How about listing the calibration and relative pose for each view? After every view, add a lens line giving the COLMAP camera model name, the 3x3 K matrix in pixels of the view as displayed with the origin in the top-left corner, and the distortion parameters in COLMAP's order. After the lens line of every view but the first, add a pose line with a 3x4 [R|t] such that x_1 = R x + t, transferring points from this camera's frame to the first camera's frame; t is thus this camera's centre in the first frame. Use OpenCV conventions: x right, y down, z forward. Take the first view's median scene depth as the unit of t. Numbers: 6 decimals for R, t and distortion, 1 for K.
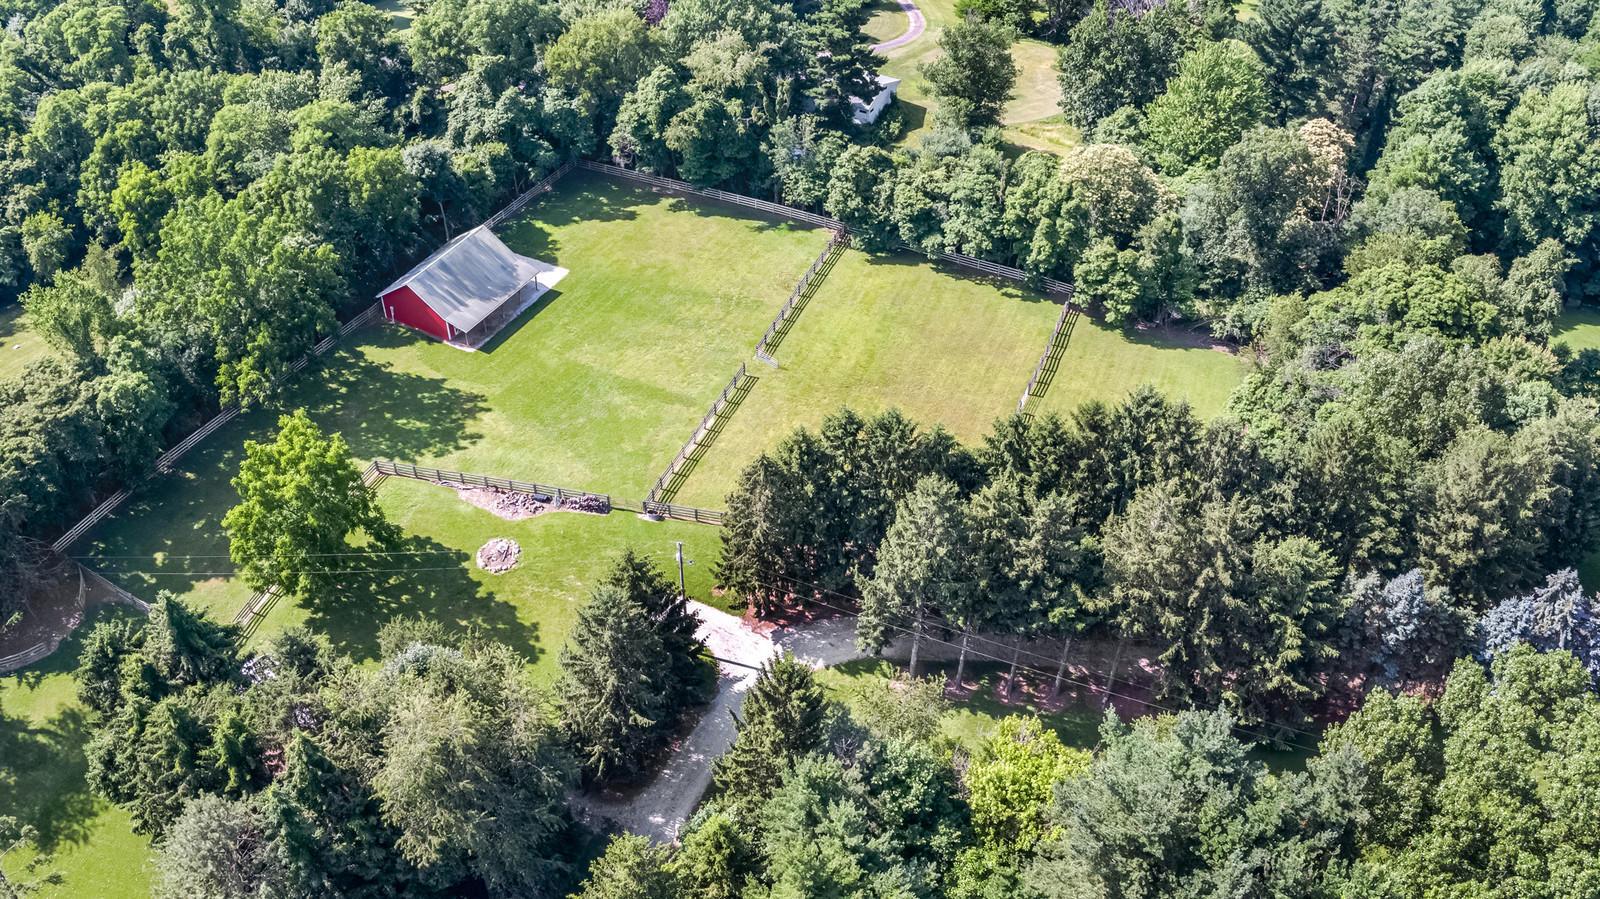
lens RADIAL K [[1376.9, 0, 795.5], [0, 1376.9, 459.2], [0, 0, 1]] dist [-0.223343, 0.107224]
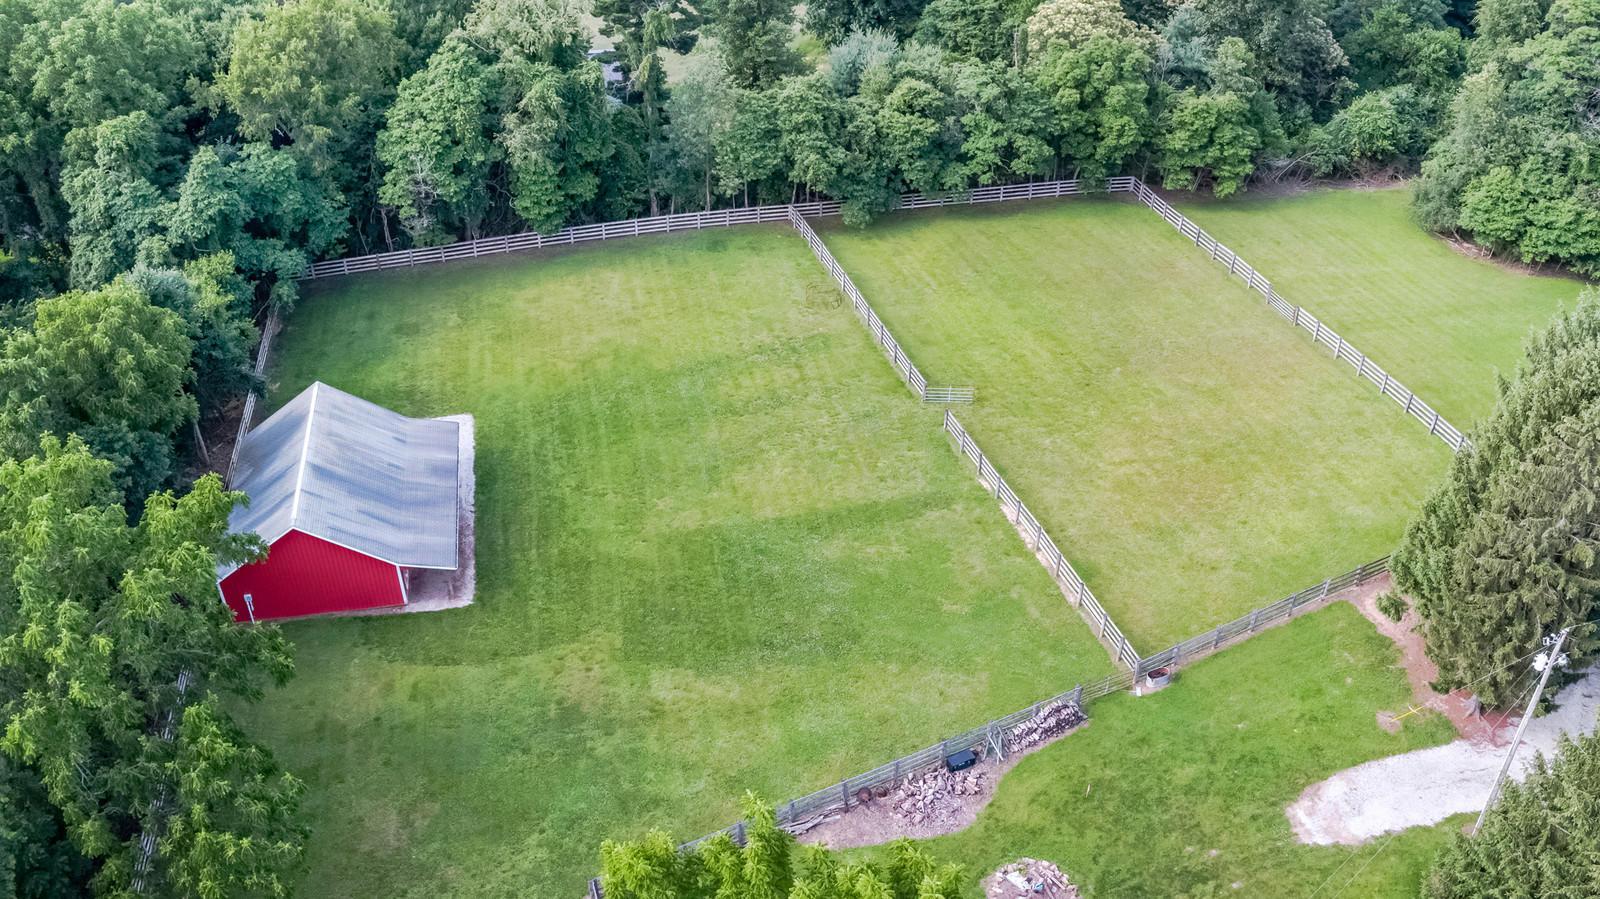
lens RADIAL K [[1376.9, 0, 795.5], [0, 1376.9, 459.2], [0, 0, 1]] dist [-0.223343, 0.107224]
pose [[0.774808, -0.375075, 0.508912, -0.365253], [0.416053, 0.908618, 0.036231, -0.092360], [-0.475996, 0.183662, 0.860056, 0.499684]]
